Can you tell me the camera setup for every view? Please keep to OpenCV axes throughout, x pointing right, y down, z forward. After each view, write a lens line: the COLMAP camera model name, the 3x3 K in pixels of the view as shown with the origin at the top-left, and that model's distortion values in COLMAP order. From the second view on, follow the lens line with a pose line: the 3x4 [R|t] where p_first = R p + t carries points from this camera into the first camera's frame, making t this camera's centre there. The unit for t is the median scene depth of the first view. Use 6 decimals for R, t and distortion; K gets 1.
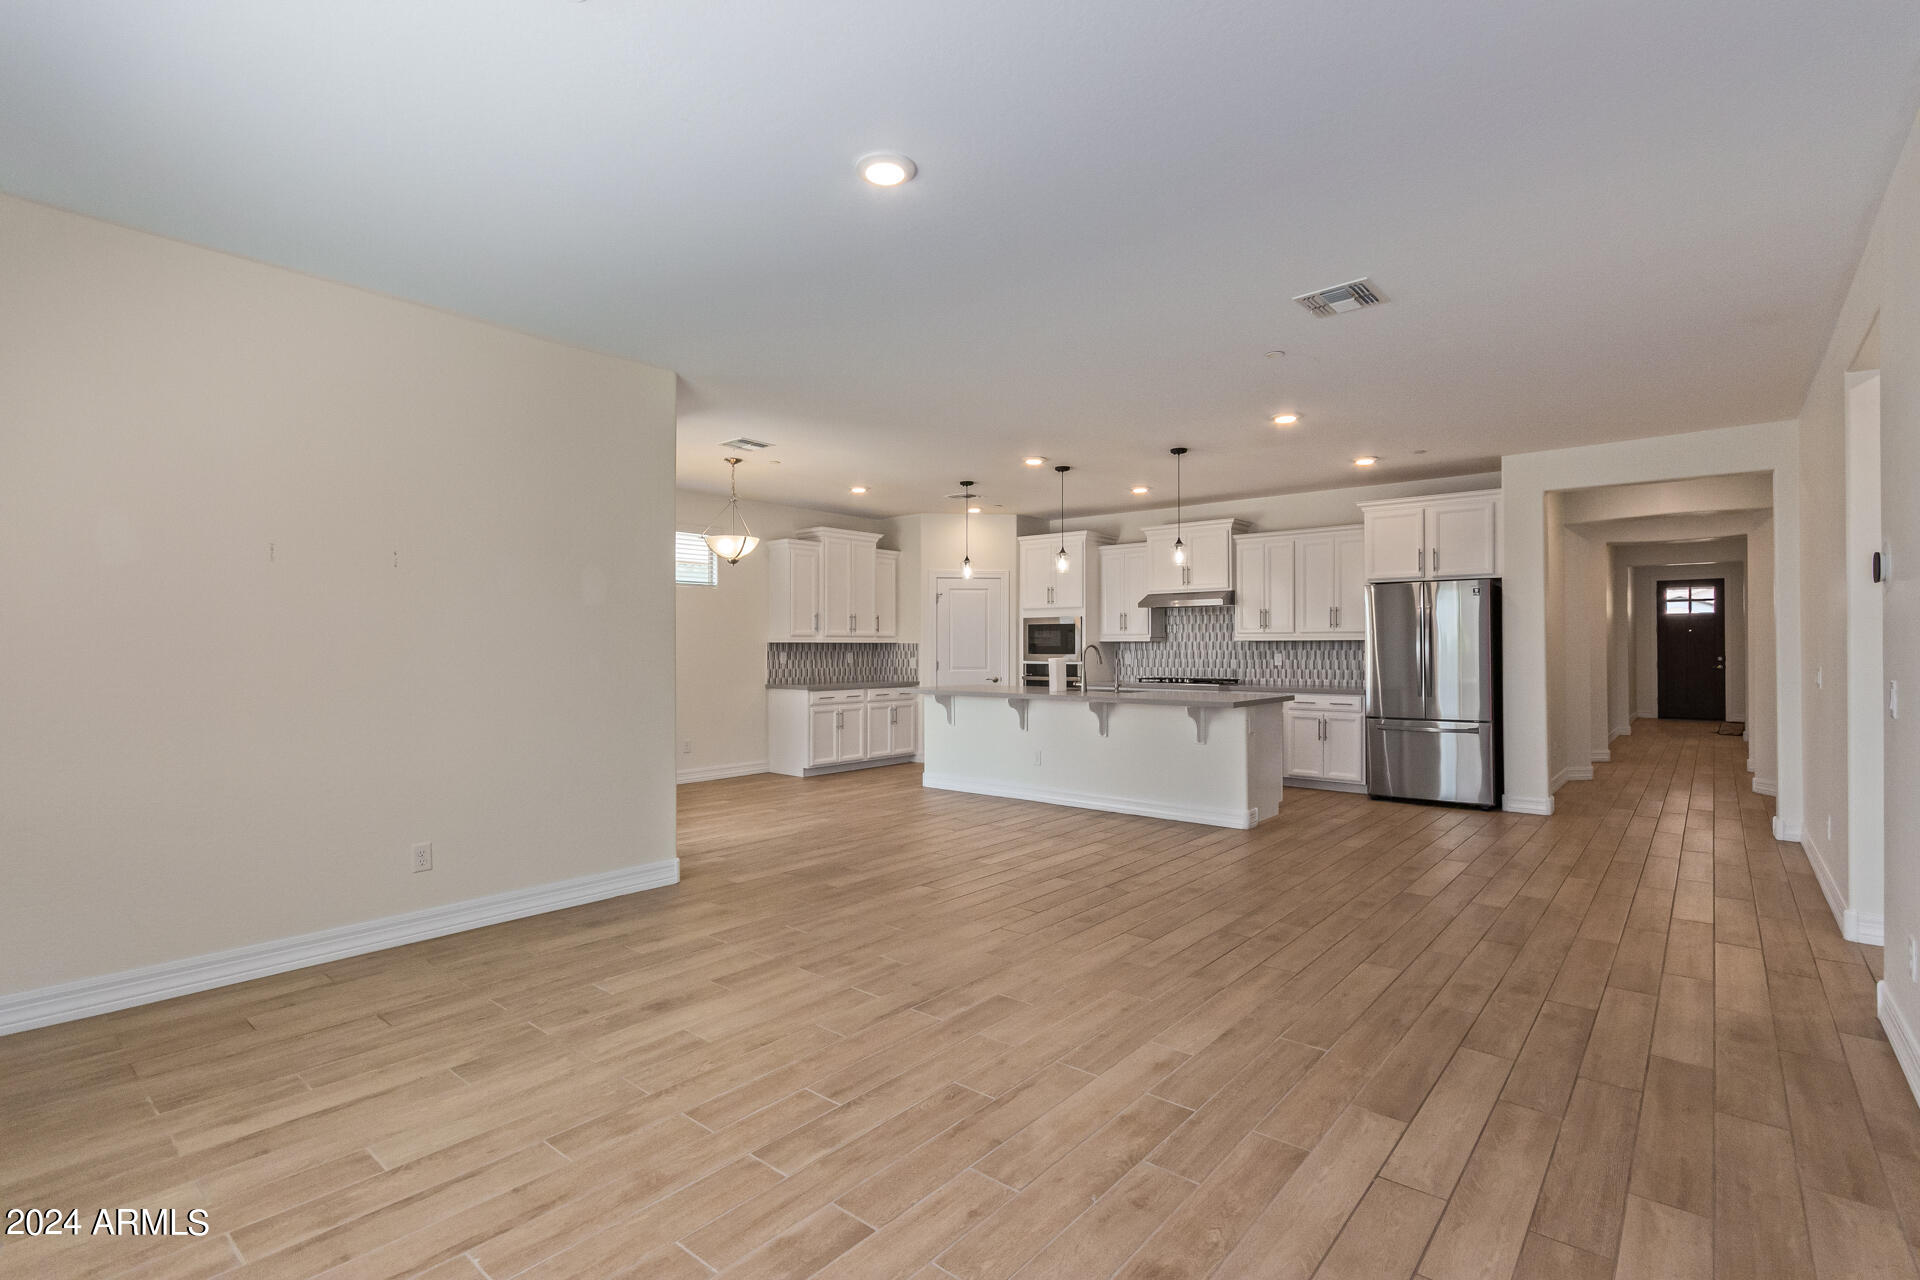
lens RADIAL K [[883.8, 0, 965.4], [0, 883.8, 640.4], [0, 0, 1]] dist [0.002957, 0.000131]
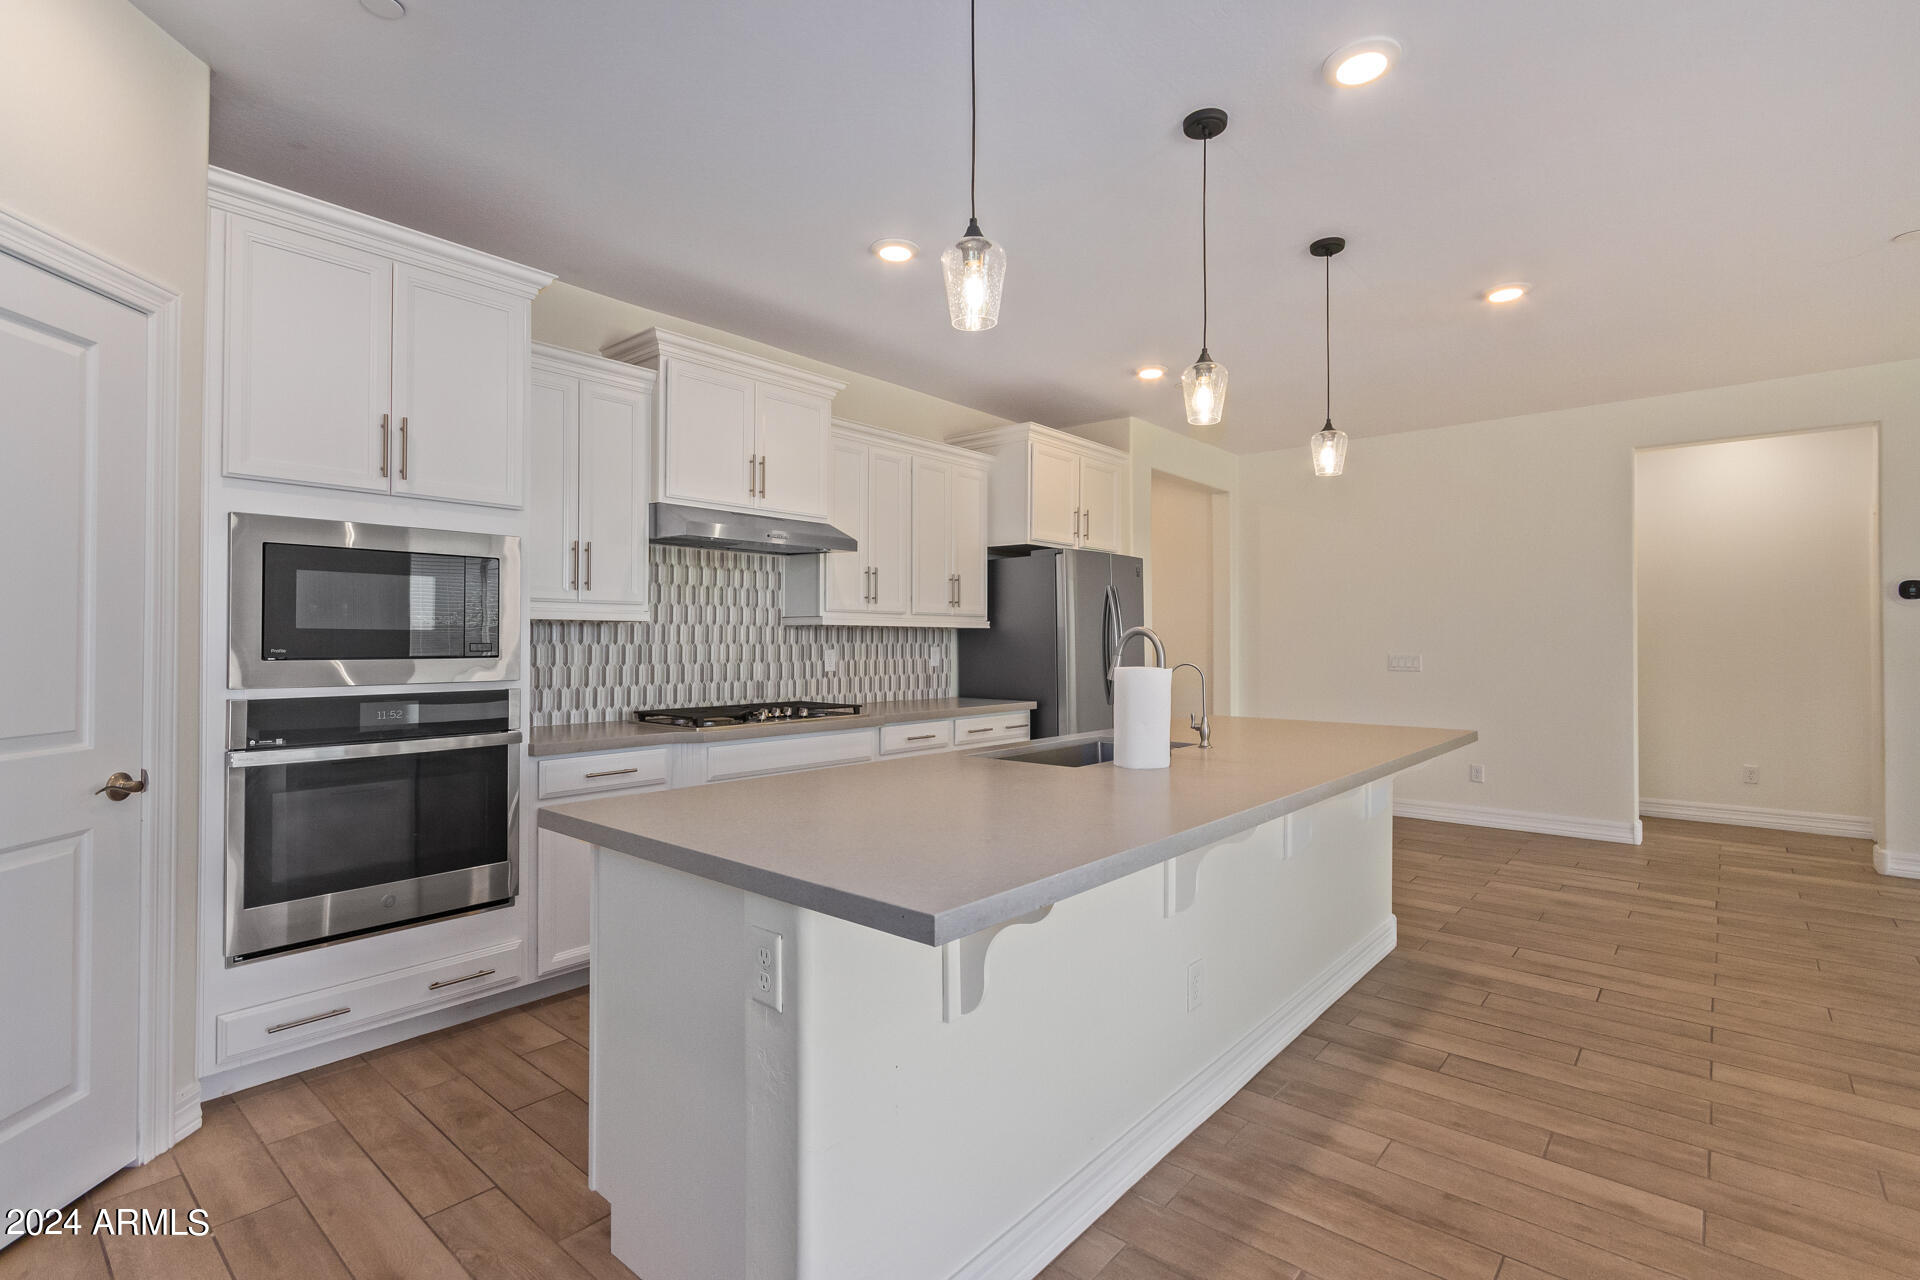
lens RADIAL K [[893.8, 0, 960.0], [0, 893.8, 640.0], [0, 0, 1]] dist [0.012310, 0.000056]
pose [[0.002453, 0.000905, 0.999997, -0.217023], [-0.011366, 0.999935, -0.000877, 0.009073], [-0.999932, -0.011364, 0.002463, 0.975778]]
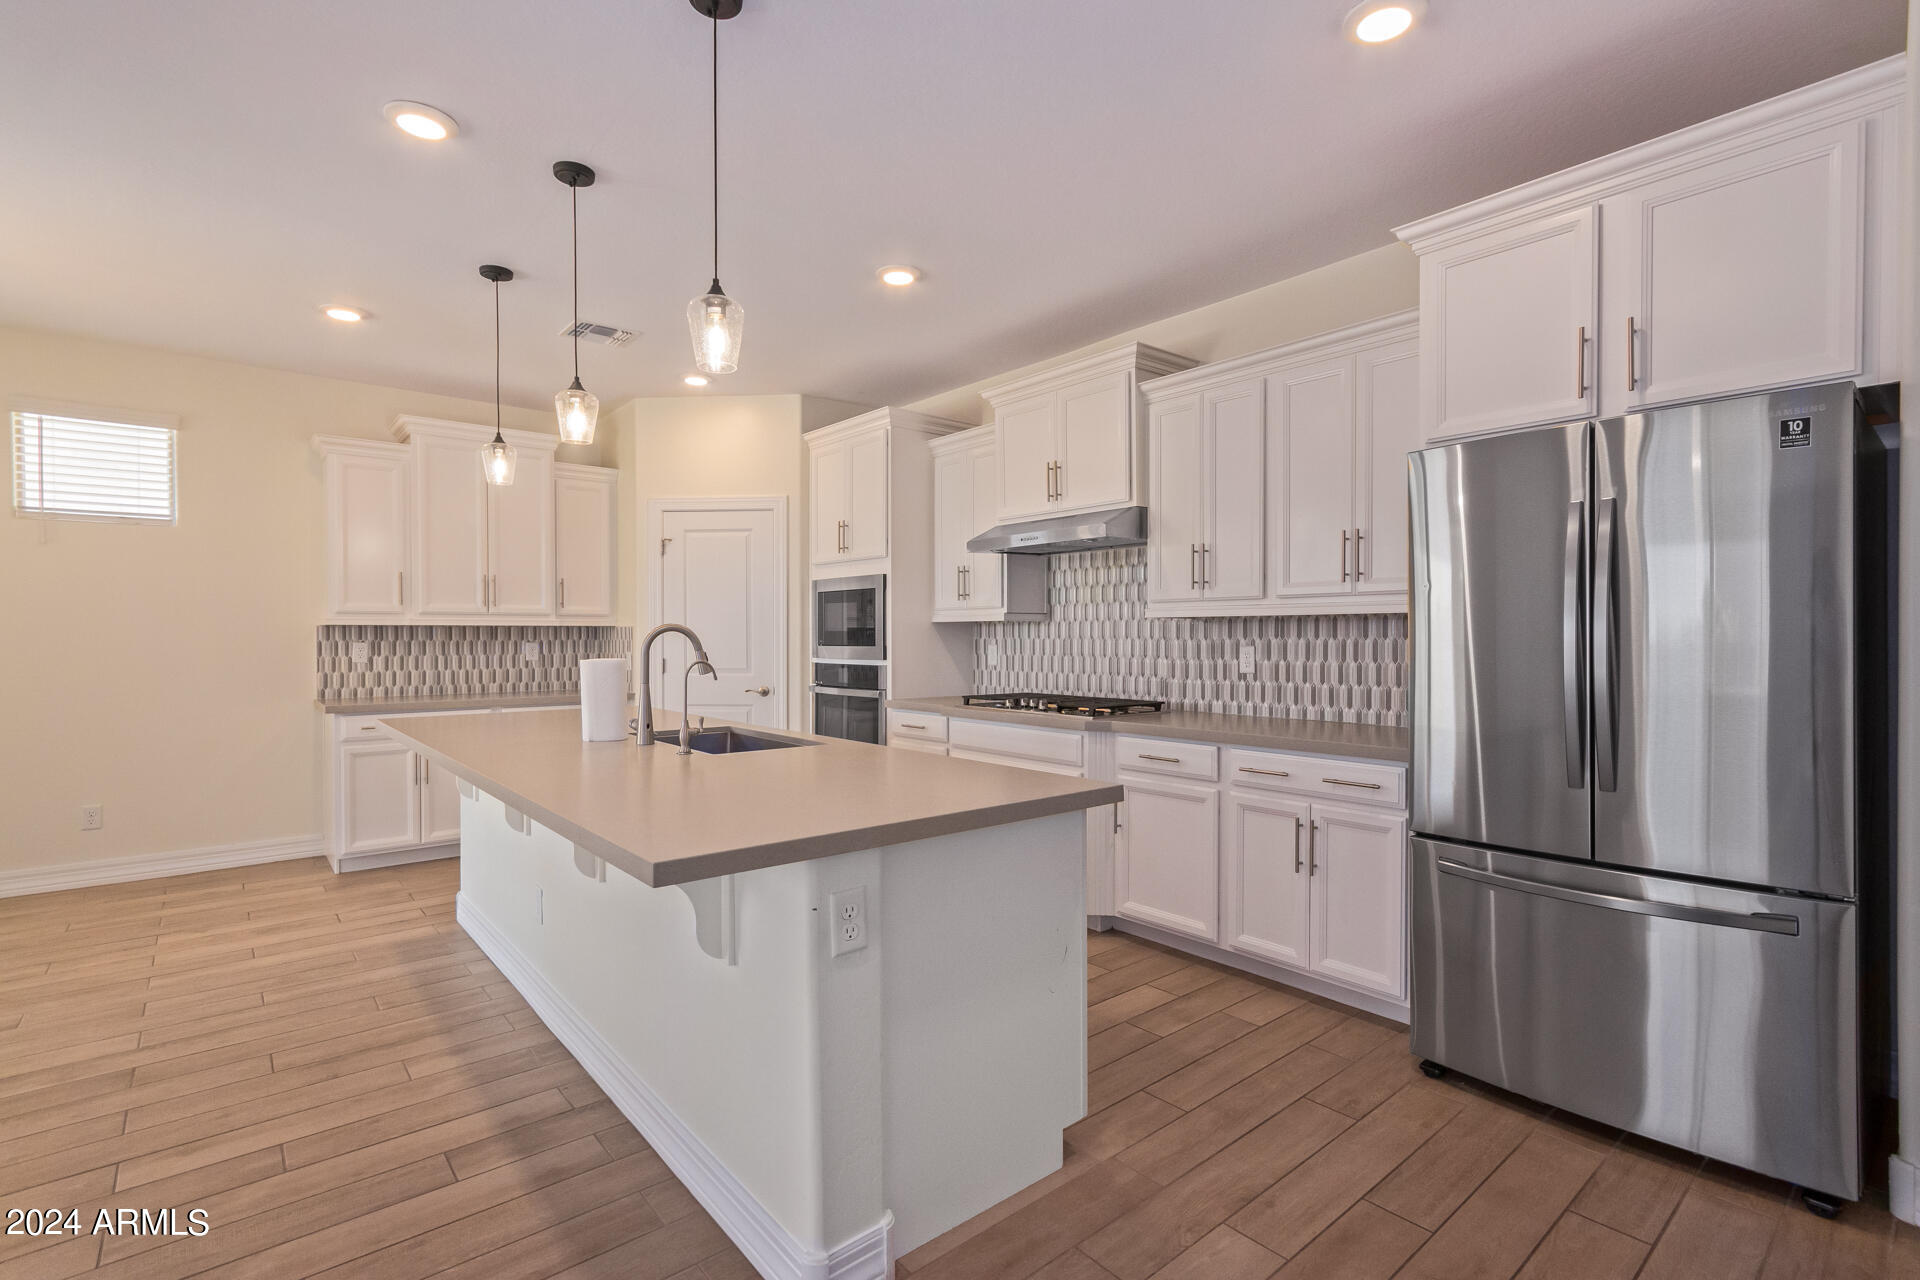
lens RADIAL K [[890.2, 0, 966.2], [0, 890.2, 644.3], [0, 0, 1]] dist [0.001678, 0.000334]
pose [[0.986877, 0.000993, -0.161468, 0.304582], [0.001925, 0.999838, 0.017914, 0.005928], [0.161460, -0.017989, 0.986715, 0.567536]]
